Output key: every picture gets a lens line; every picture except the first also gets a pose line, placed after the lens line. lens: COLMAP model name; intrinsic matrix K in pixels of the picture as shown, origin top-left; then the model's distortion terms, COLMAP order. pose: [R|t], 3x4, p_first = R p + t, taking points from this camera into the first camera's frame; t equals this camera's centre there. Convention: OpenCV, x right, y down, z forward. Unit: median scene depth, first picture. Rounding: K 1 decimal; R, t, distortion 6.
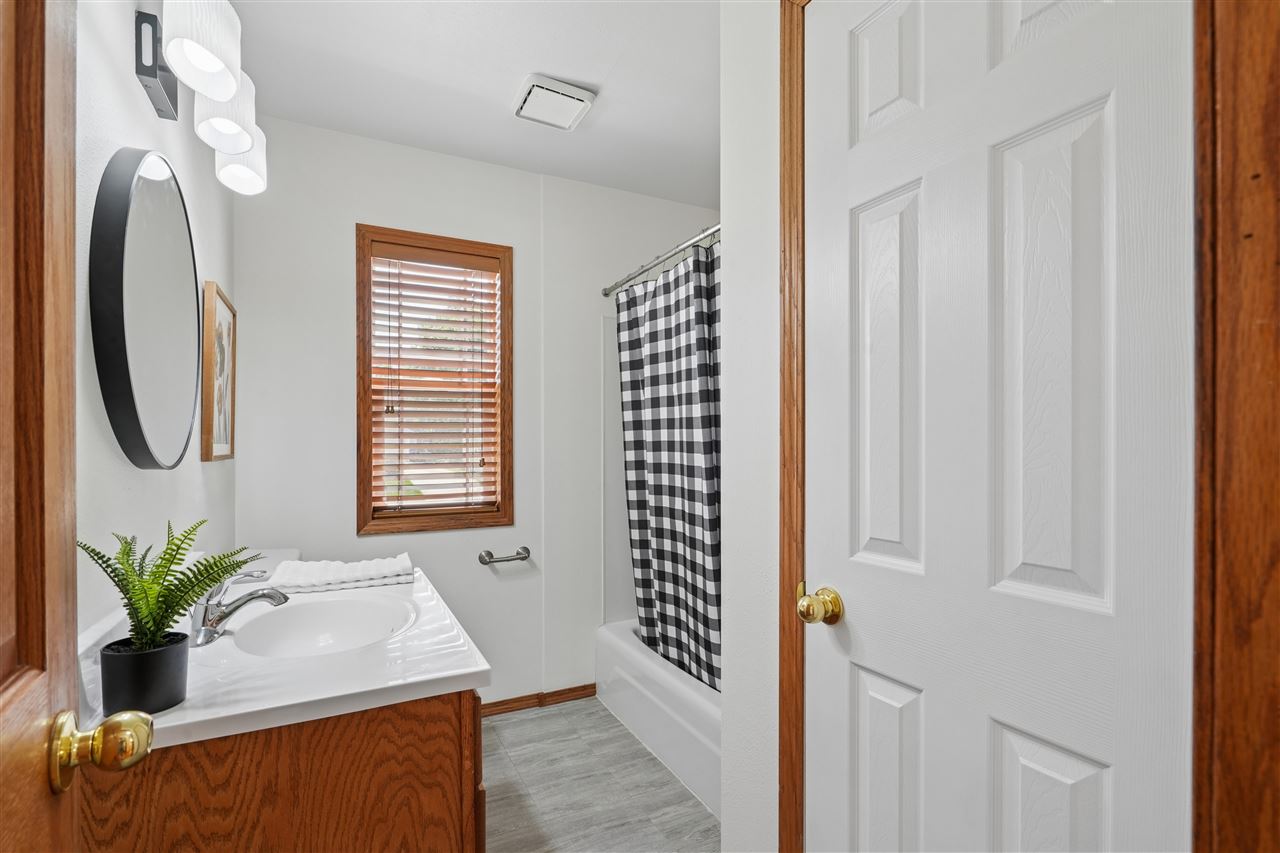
lens RADIAL K [[586.7, 0, 640.2], [0, 586.7, 439.0], [0, 0, 1]] dist [-0.004040, 0.000585]
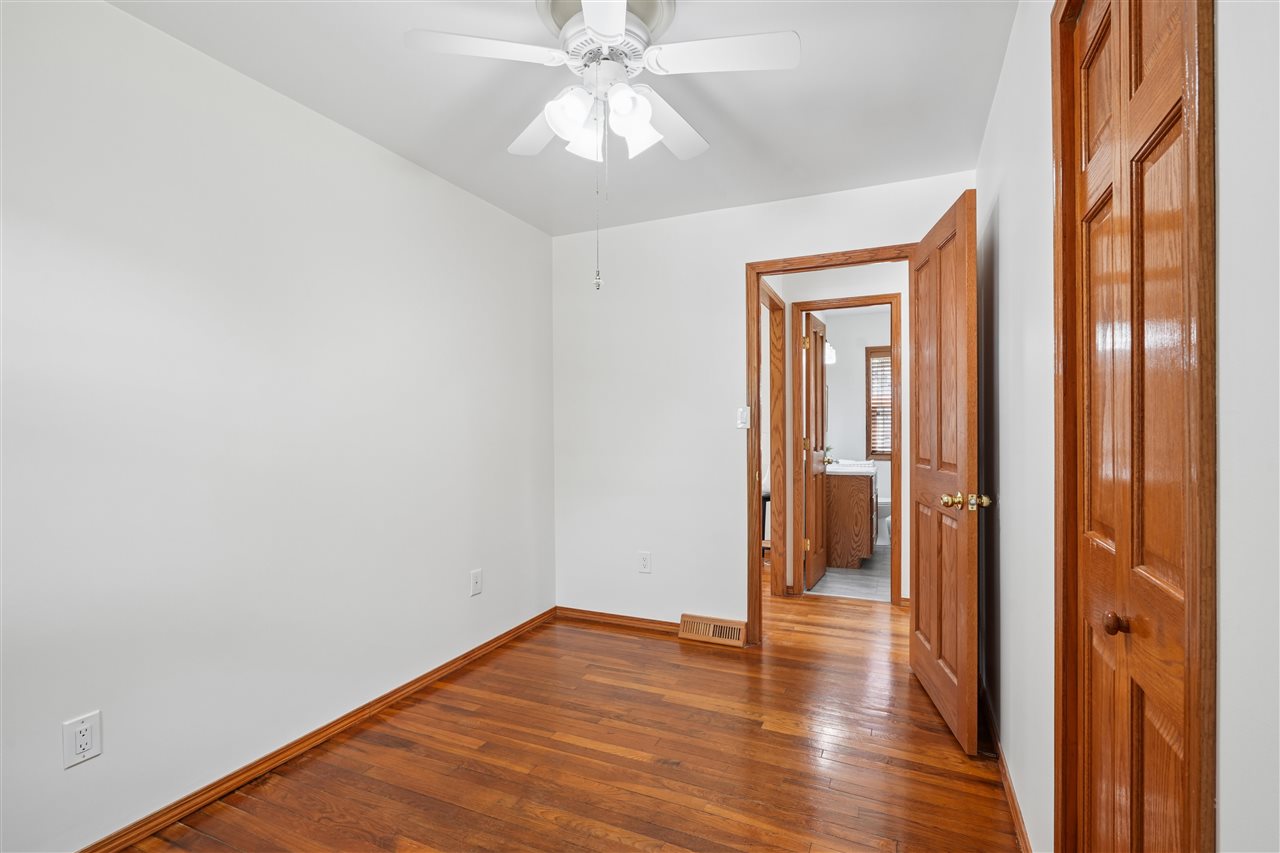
lens RADIAL K [[586.7, 0, 640.5], [0, 586.7, 425.3], [0, 0, 1]] dist [-0.004040, 0.000585]
pose [[0.617430, -0.000167, -0.786626, 0.929259], [0.012040, 0.999885, 0.009239, -0.034440], [0.786534, -0.015175, 0.617361, -1.386043]]
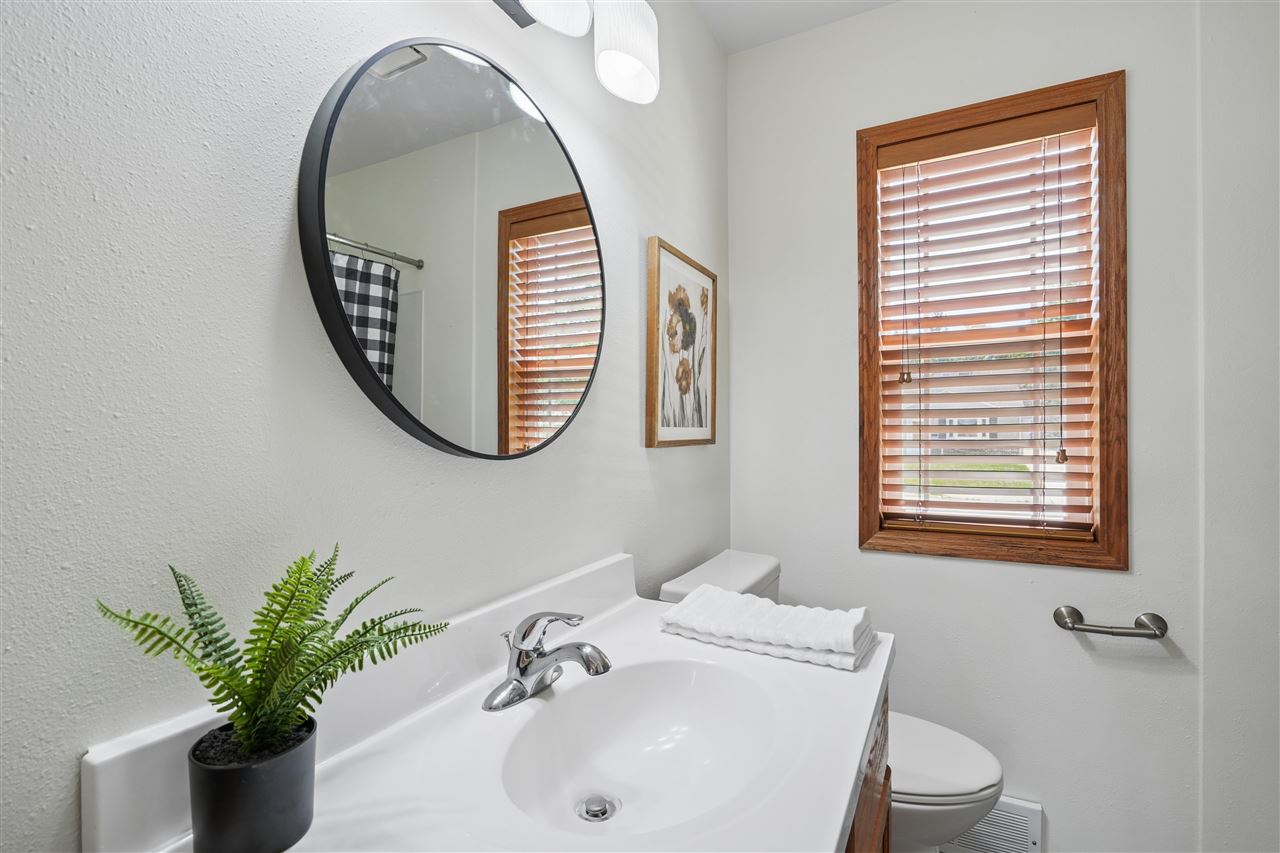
lens RADIAL K [[586.7, 0, 645.8], [0, 586.7, 431.1], [0, 0, 1]] dist [-0.004040, 0.000585]
pose [[0.574885, -0.001075, -0.818234, -0.026225], [0.011867, 0.999905, 0.007023, 0.005581], [0.818148, -0.013747, 0.574843, 0.313410]]
